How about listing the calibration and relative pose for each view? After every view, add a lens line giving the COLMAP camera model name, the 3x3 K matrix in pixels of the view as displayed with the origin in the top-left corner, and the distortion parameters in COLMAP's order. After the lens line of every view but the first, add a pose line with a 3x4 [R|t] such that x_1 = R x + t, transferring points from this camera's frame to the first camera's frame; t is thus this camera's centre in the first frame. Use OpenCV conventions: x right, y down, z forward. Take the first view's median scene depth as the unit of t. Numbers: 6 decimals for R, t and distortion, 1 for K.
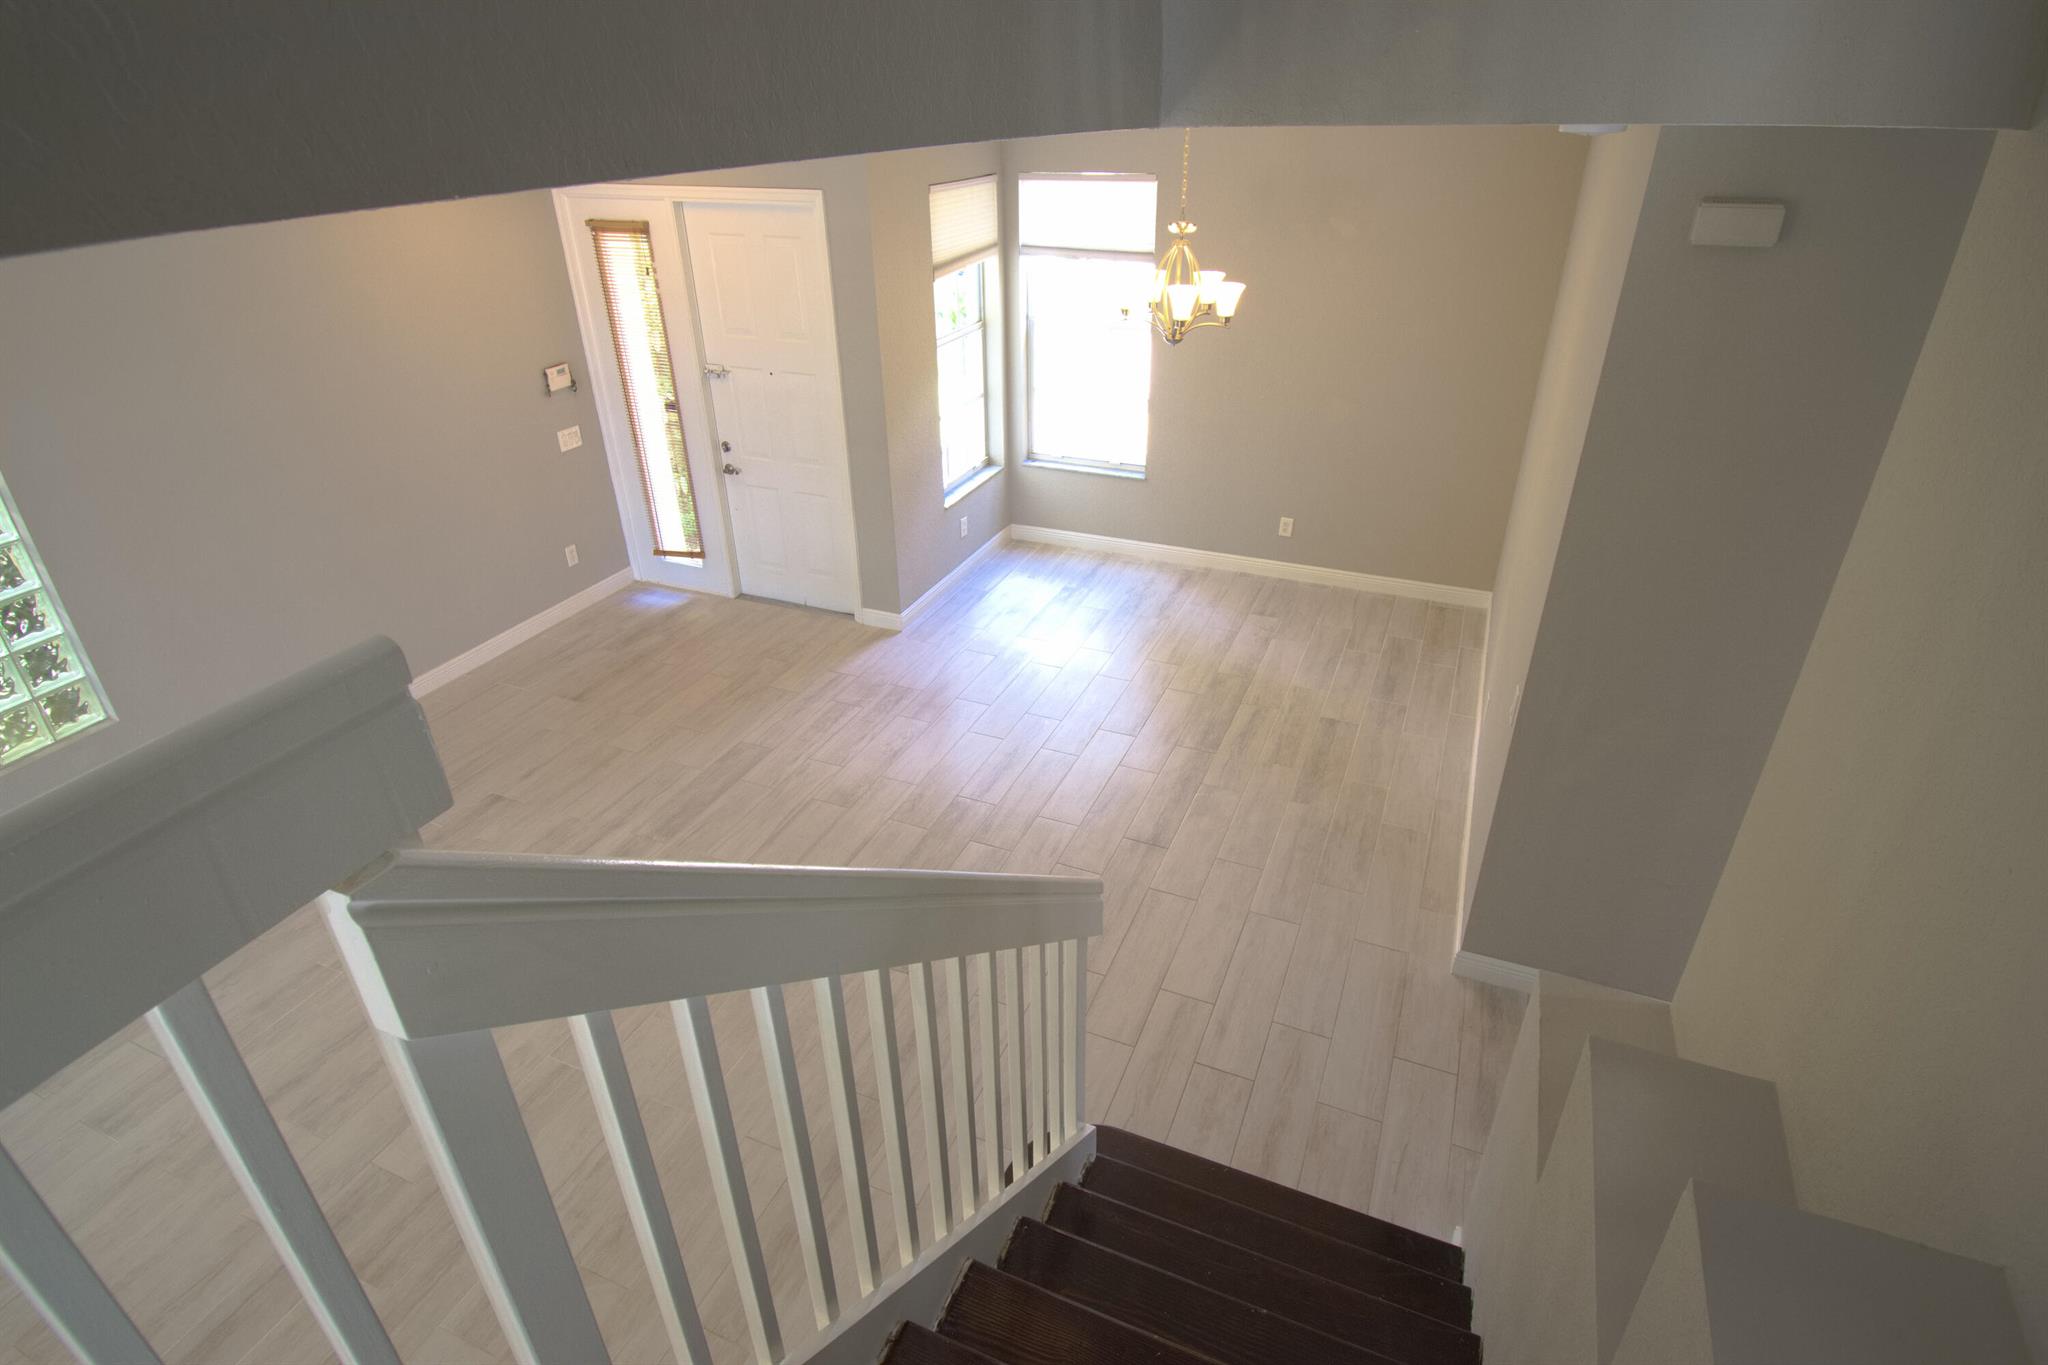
lens RADIAL K [[1044.5, 0, 1022.4], [0, 1044.5, 675.1], [0, 0, 1]] dist [0.014197, -0.024530]
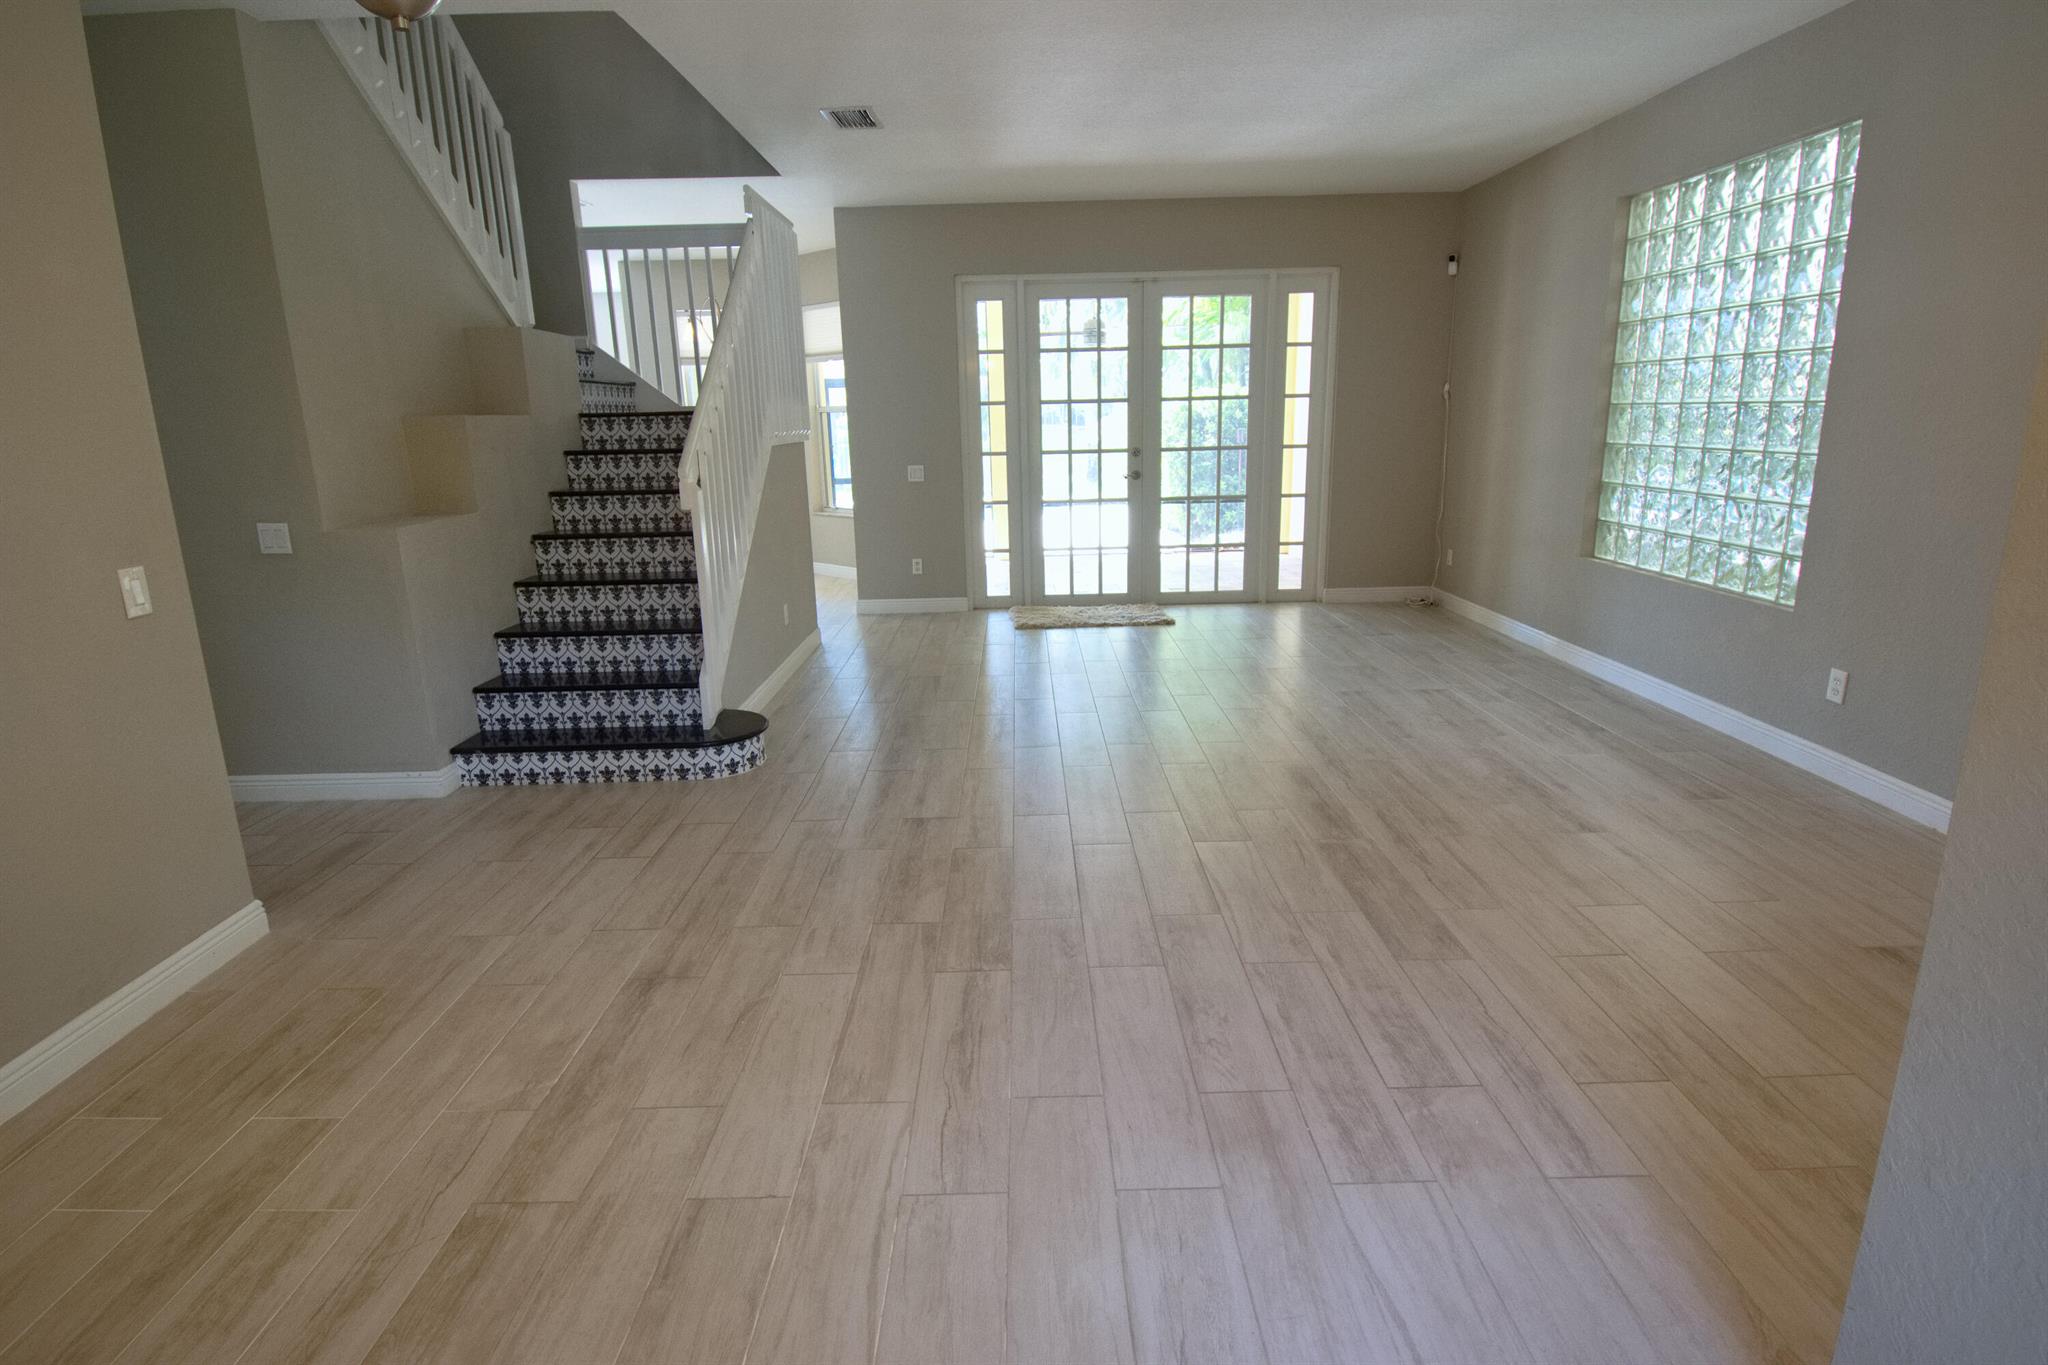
lens RADIAL K [[1044.5, 0, 1015.9], [0, 1044.5, 674.0], [0, 0, 1]] dist [0.014197, -0.024530]
pose [[-0.917445, 0.130249, -0.375940, 0.130995], [-0.162645, 0.739557, 0.653148, -0.385656], [0.363101, 0.660372, -0.657318, 1.300257]]
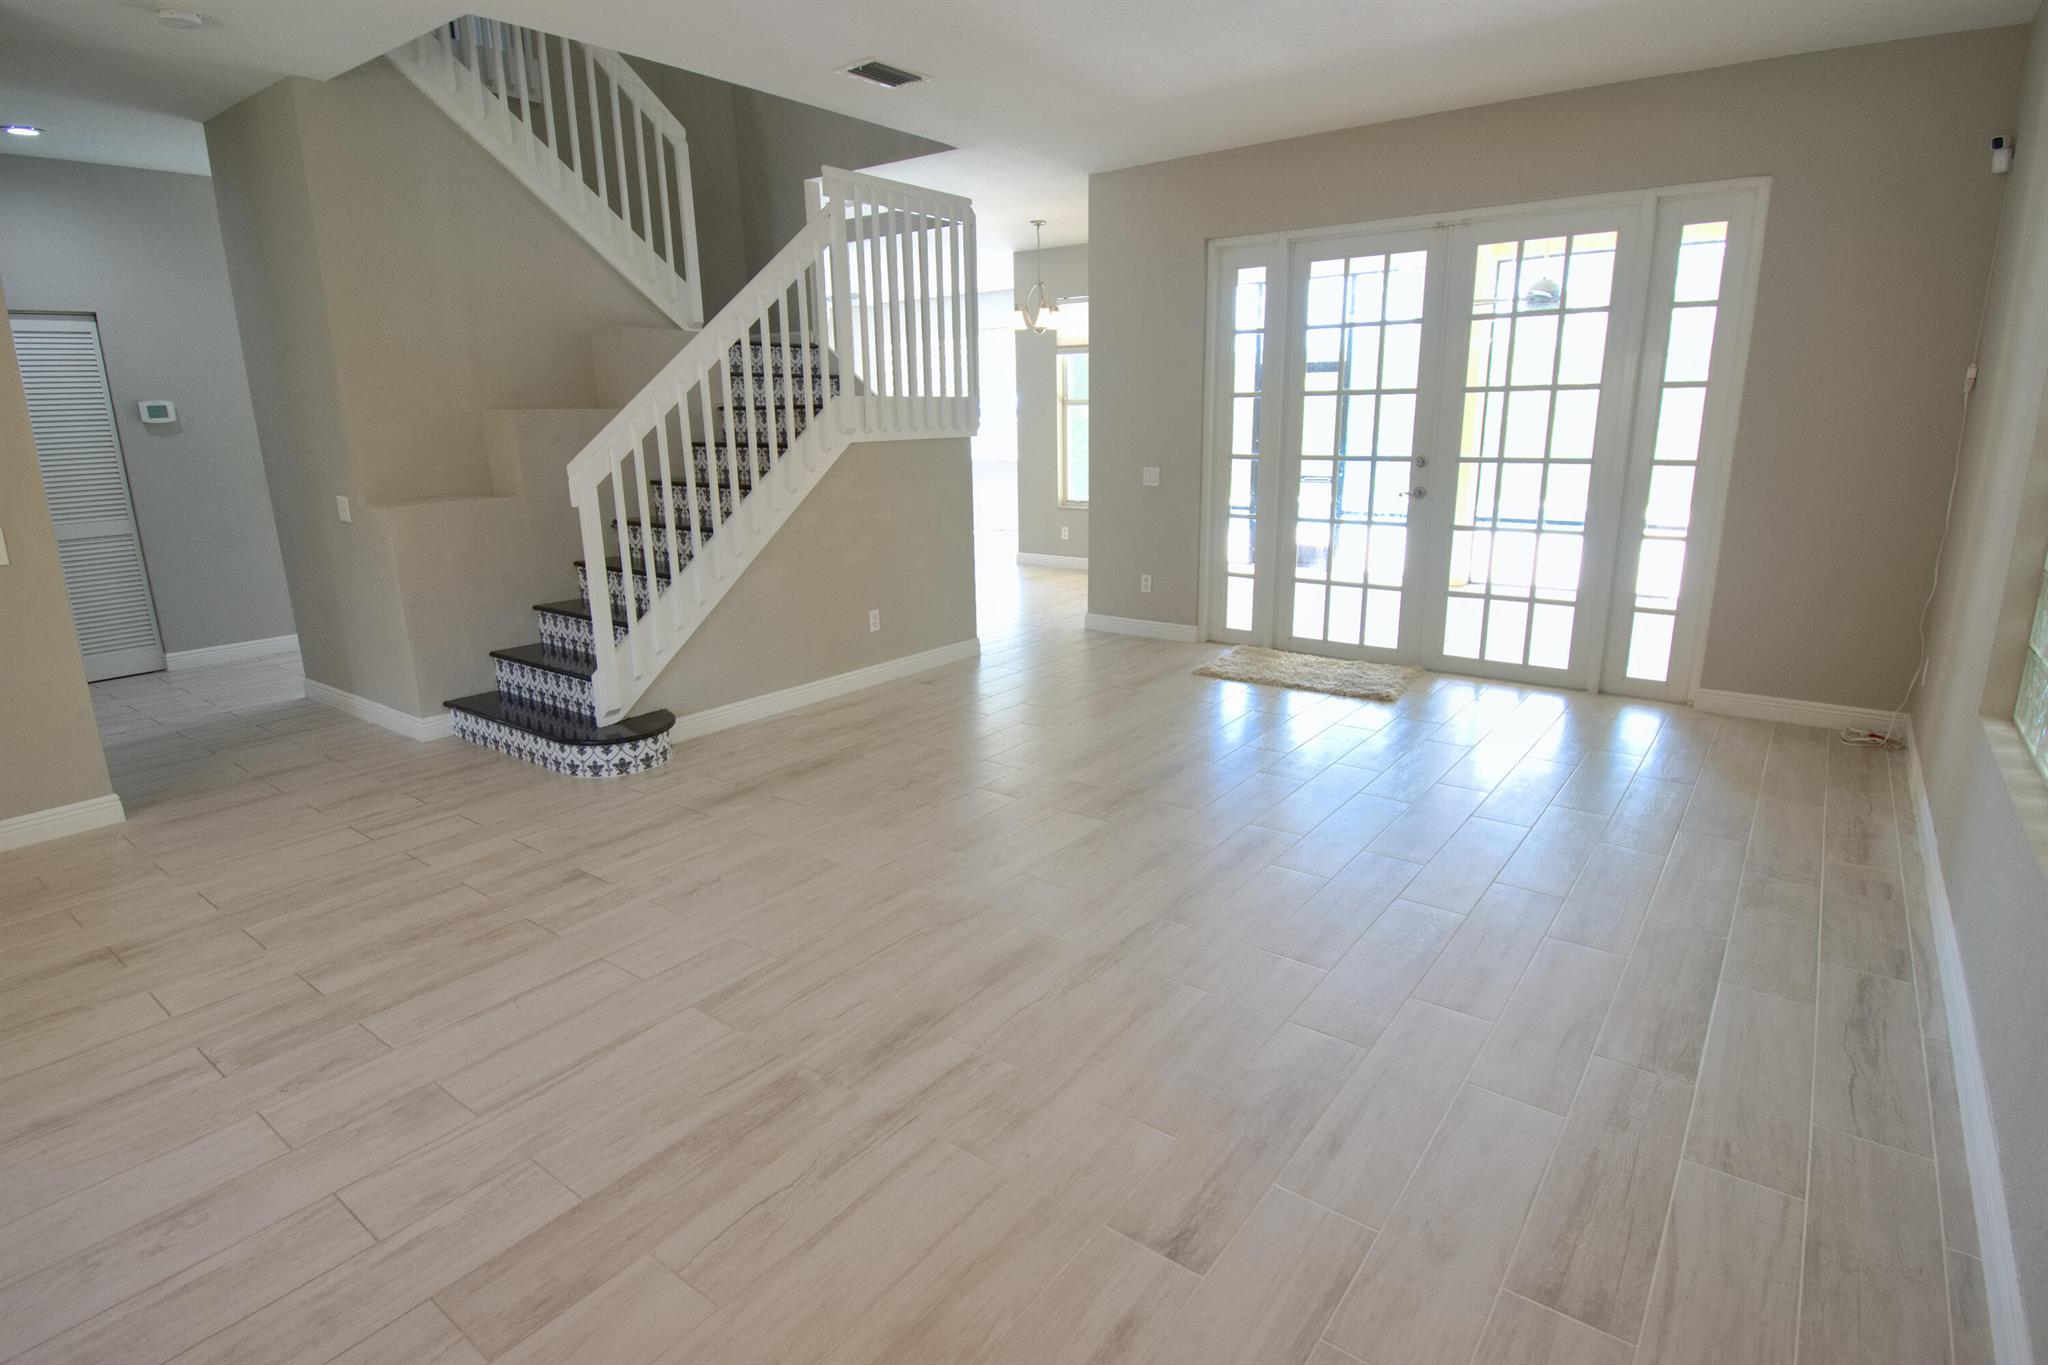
lens RADIAL K [[1044.5, 0, 1033.1], [0, 1044.5, 667.8], [0, 0, 1]] dist [0.014197, -0.024530]
pose [[-0.970258, -0.030376, 0.240160, -0.549082], [0.141879, 0.732479, 0.665841, -0.296809], [-0.196138, 0.680112, -0.706384, 1.165062]]
